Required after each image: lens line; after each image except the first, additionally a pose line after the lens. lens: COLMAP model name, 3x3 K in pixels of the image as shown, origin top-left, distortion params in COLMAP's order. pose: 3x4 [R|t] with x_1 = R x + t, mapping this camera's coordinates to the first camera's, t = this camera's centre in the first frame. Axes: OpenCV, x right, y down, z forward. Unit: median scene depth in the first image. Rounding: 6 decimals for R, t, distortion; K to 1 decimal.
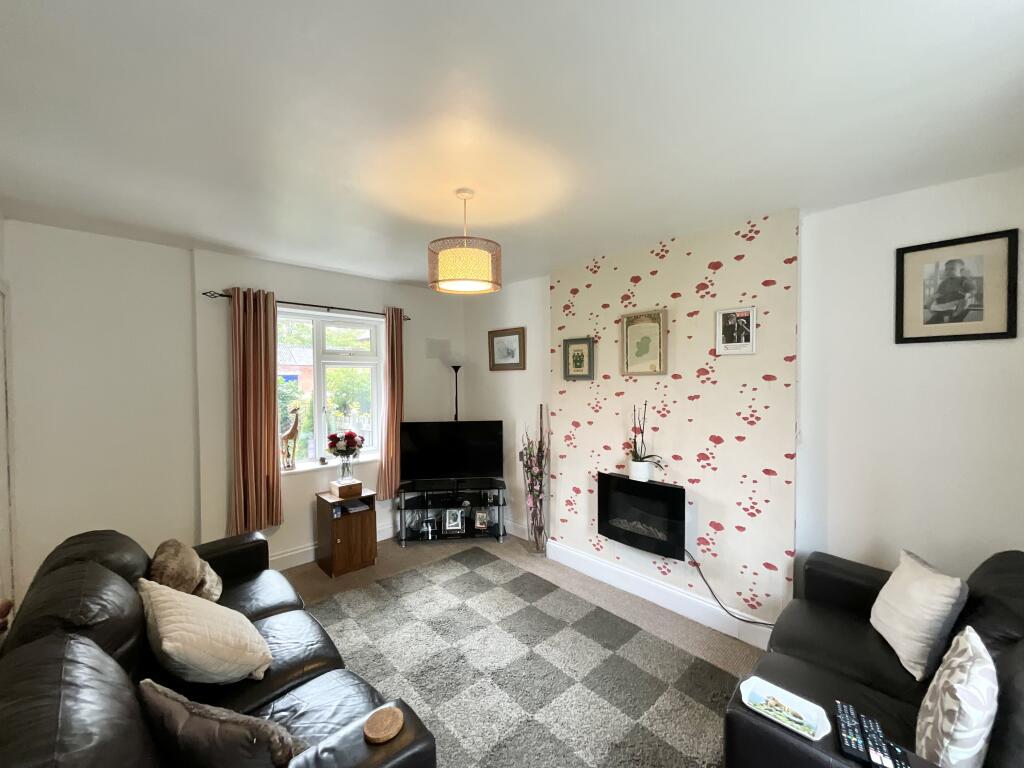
lens RADIAL K [[410.0, 0, 511.9], [0, 410.0, 386.0], [0, 0, 1]] dist [-0.000706, -0.000159]
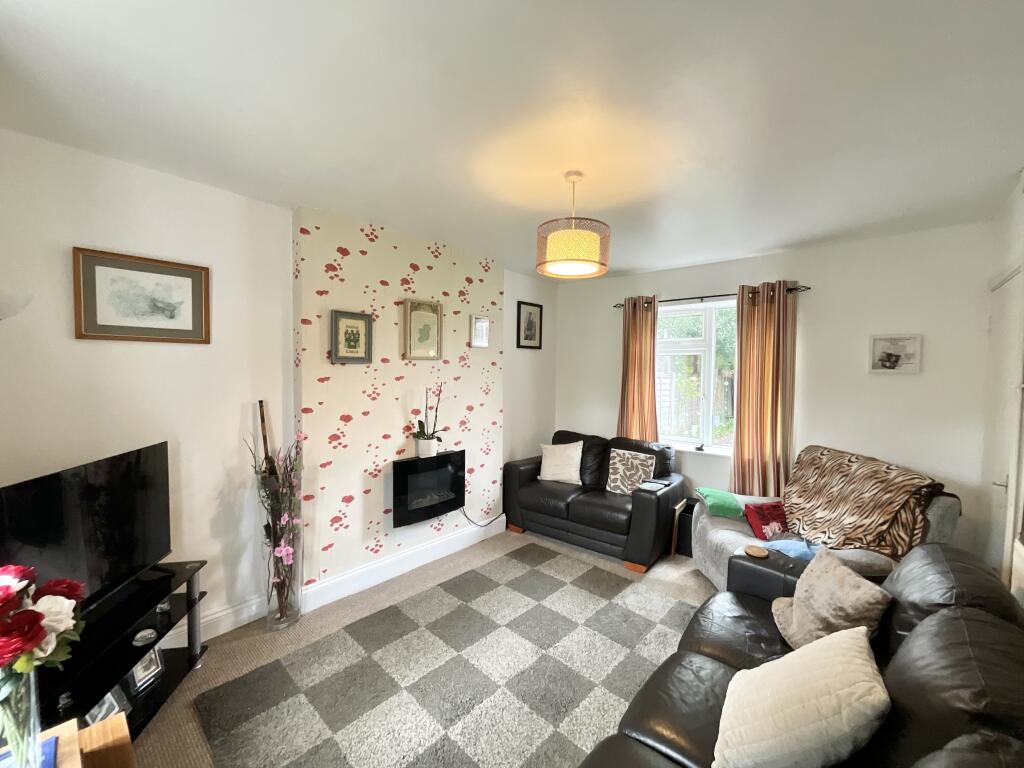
lens RADIAL K [[410.0, 0, 511.9], [0, 410.0, 386.0], [0, 0, 1]] dist [-0.000706, -0.000159]
pose [[-0.074423, -0.039833, 0.996431, -0.737706], [0.011460, 0.999102, 0.040795, 0.000951], [-0.997161, 0.014456, -0.073900, 0.808902]]
